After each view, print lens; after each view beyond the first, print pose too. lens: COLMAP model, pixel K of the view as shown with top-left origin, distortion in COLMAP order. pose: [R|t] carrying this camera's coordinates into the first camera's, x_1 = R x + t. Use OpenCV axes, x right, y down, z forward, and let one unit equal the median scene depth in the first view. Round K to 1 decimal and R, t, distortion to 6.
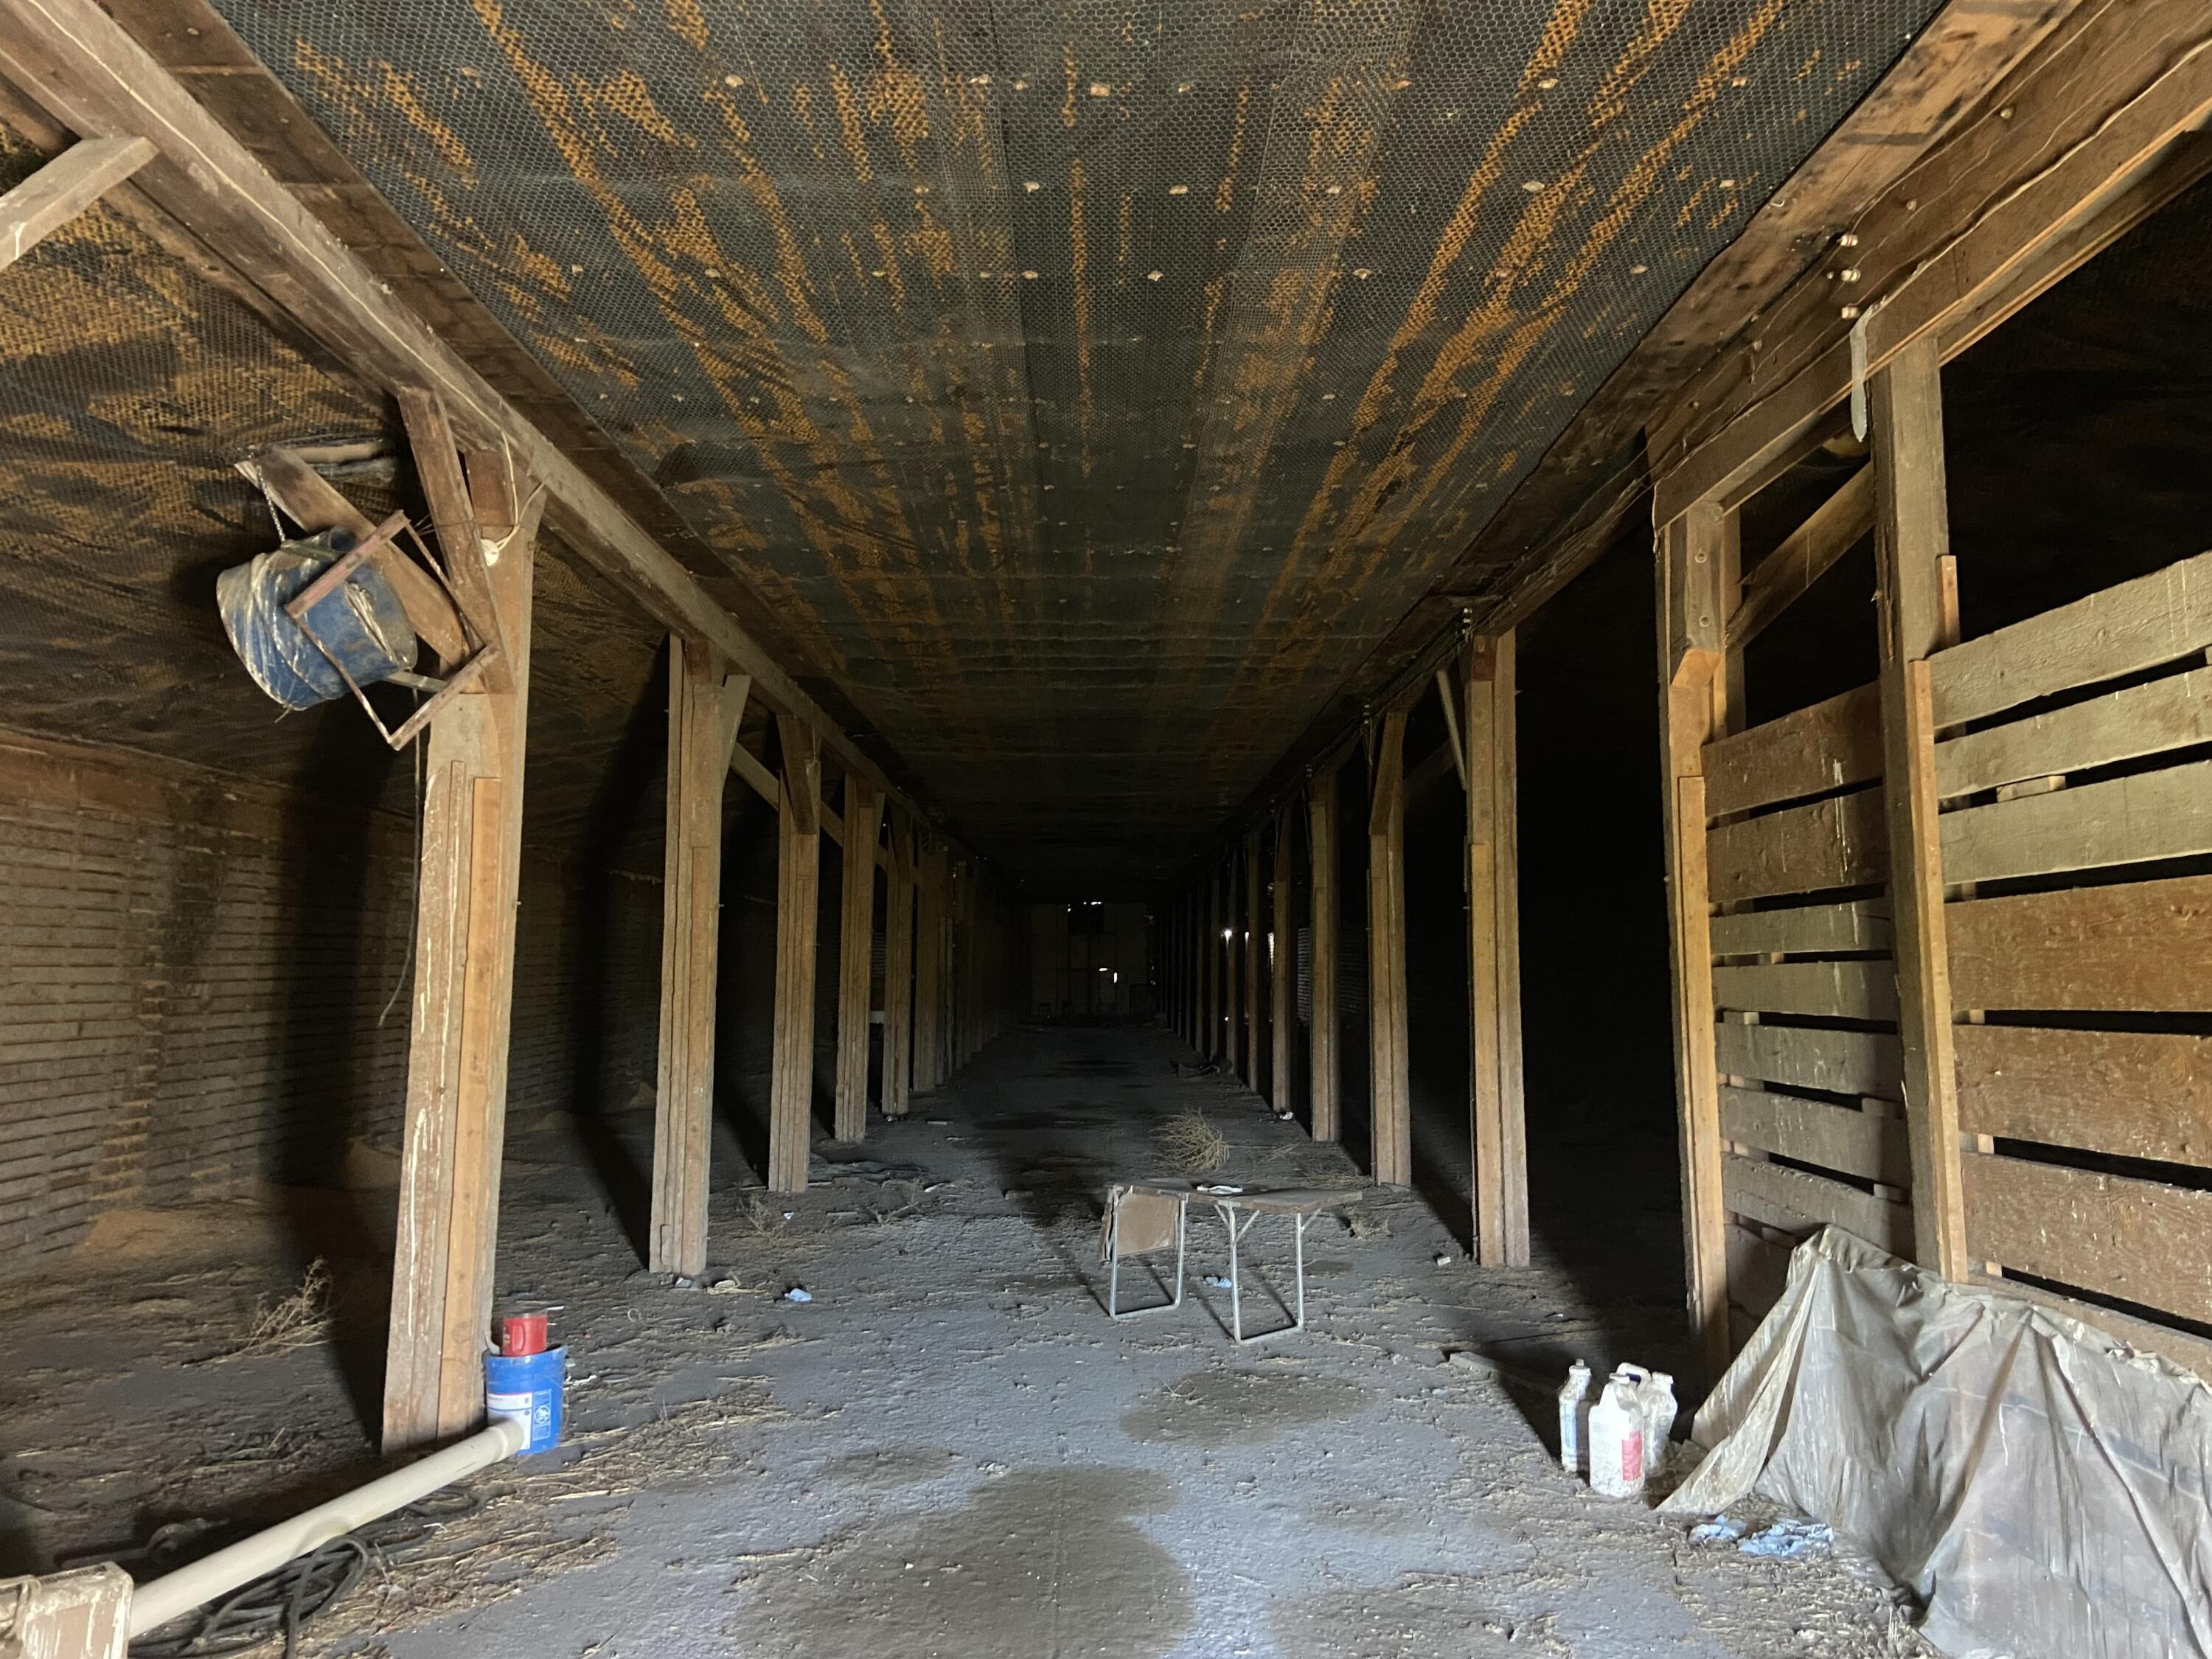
lens RADIAL K [[1665.7, 0, 1106.0], [0, 1665.7, 829.5], [0, 0, 1]] dist [0.092842, -0.001937]
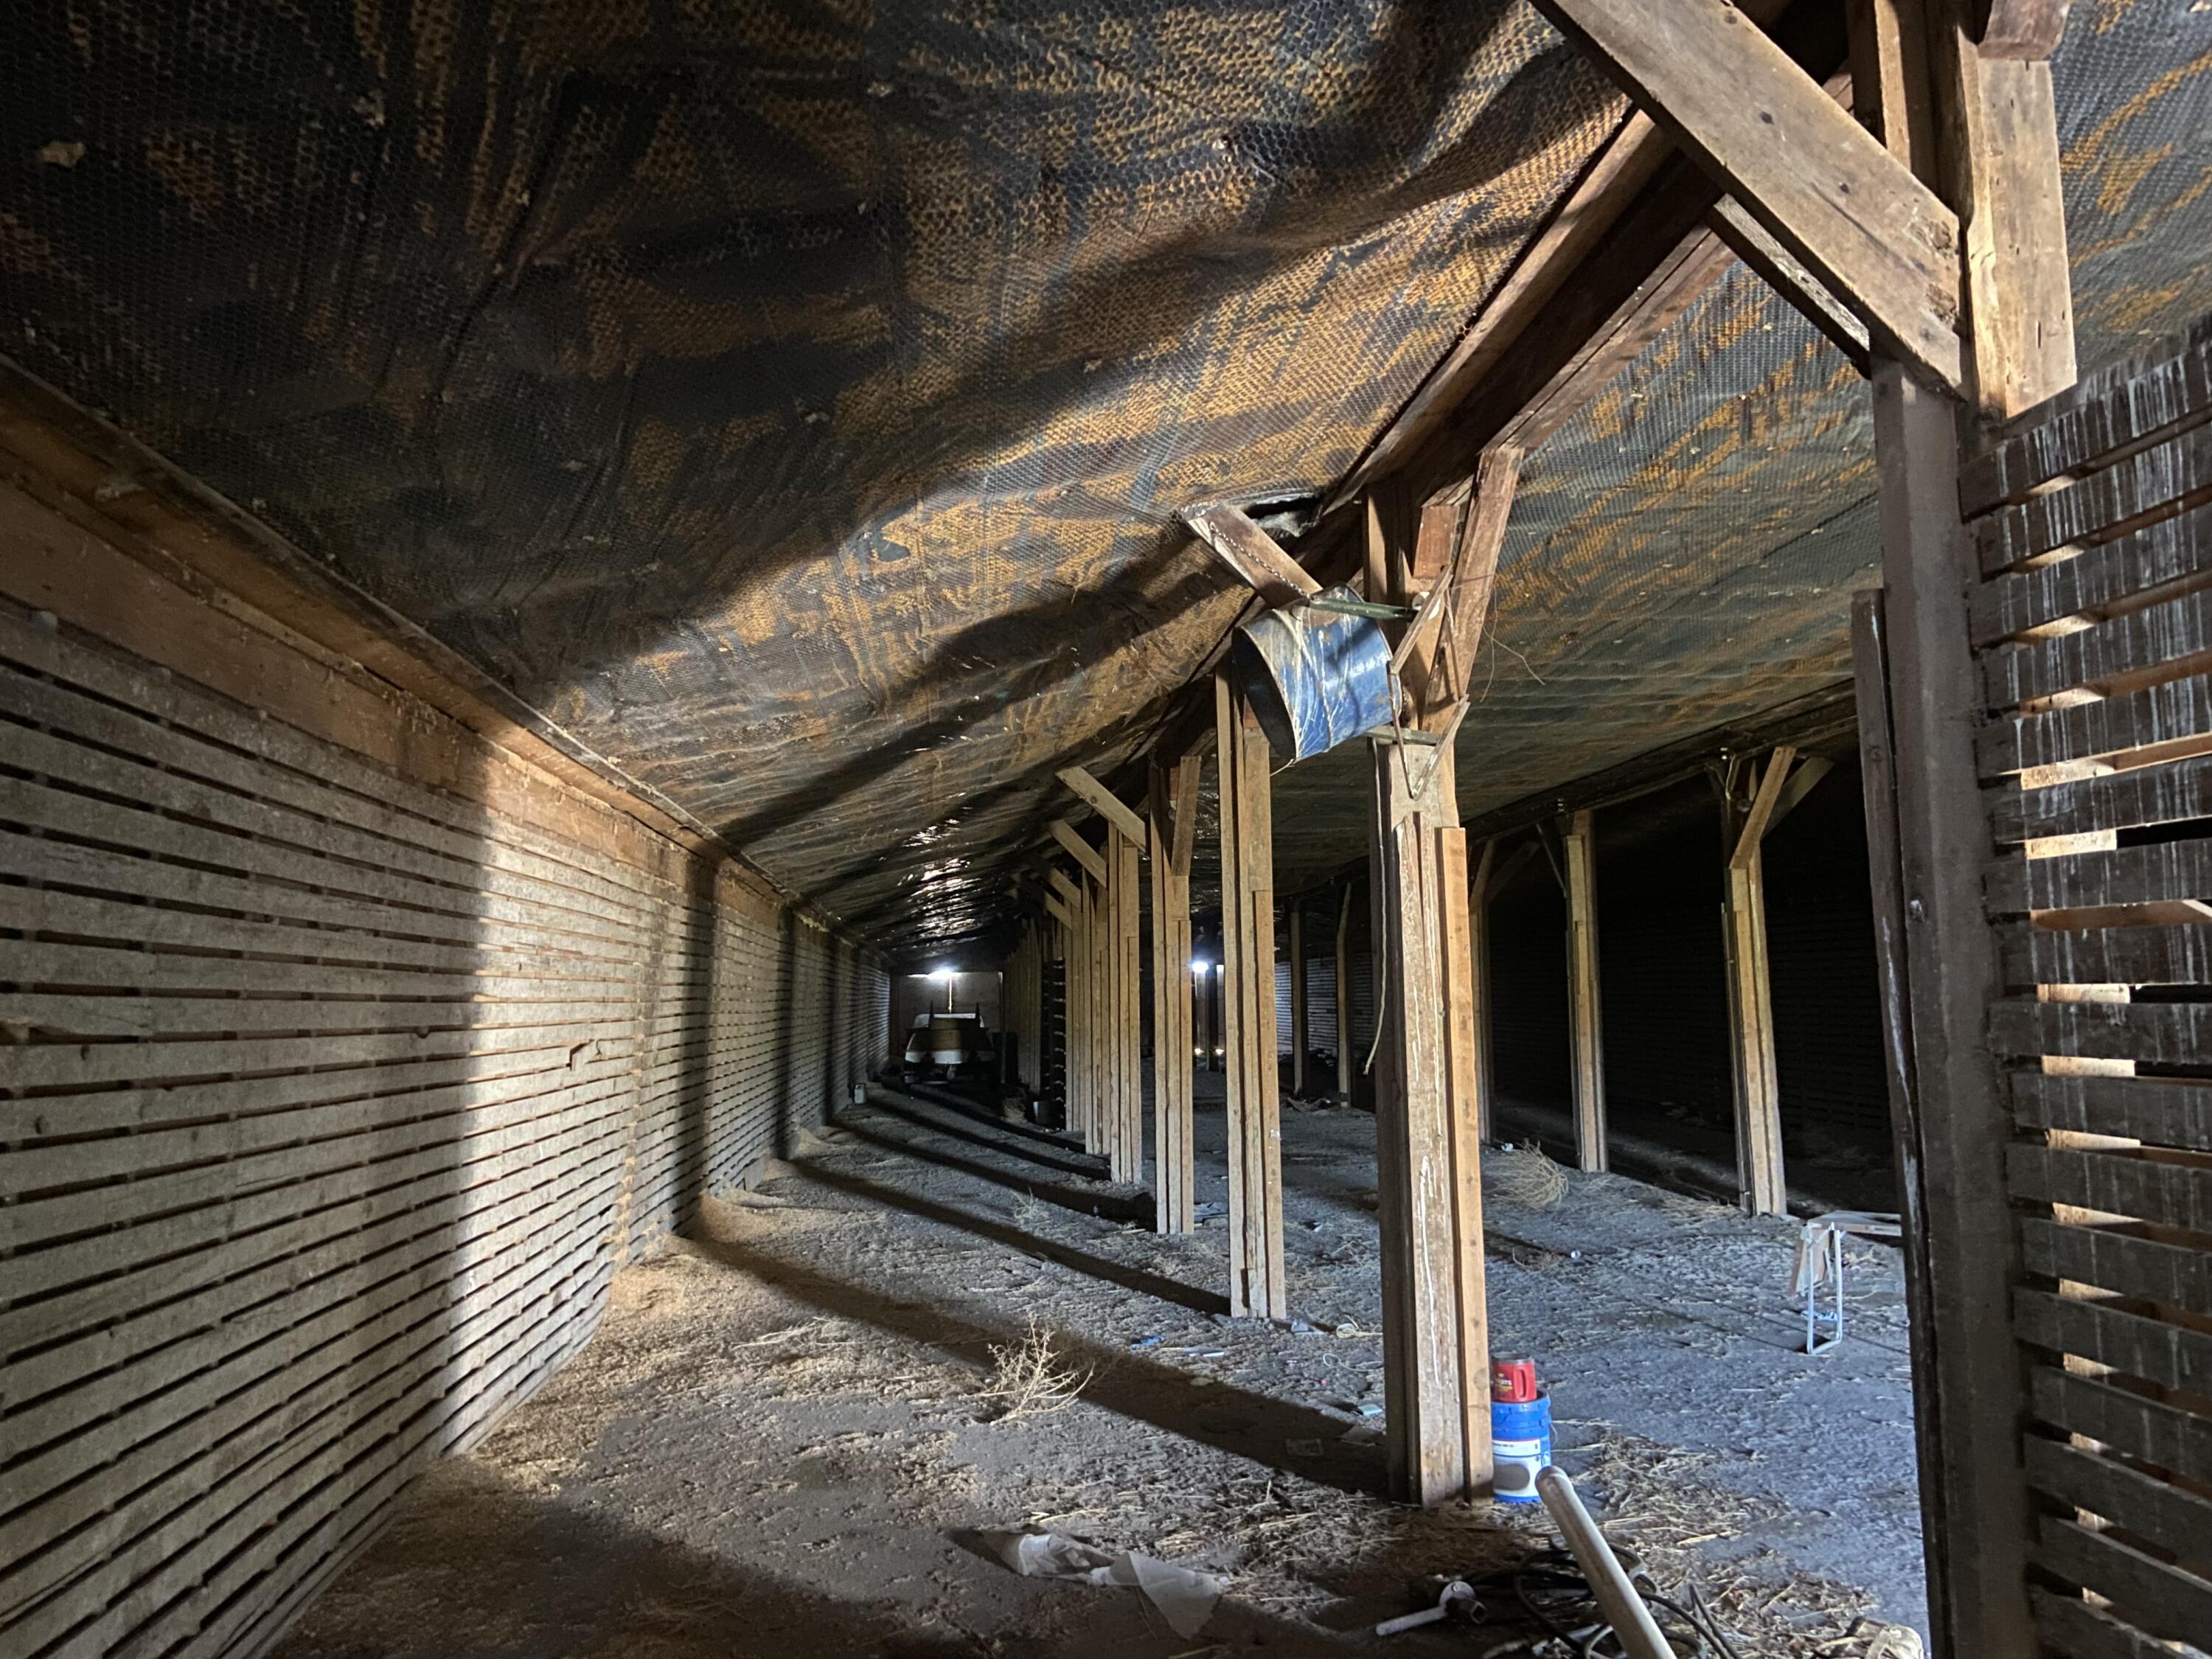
lens RADIAL K [[1665.7, 0, 1106.0], [0, 1665.7, 829.5], [0, 0, 1]] dist [0.092842, -0.001937]
pose [[0.996452, -0.012014, 0.083300, -0.673079], [0.013641, 0.999727, -0.018987, -0.013005], [-0.083049, 0.020056, 0.996344, 0.019382]]
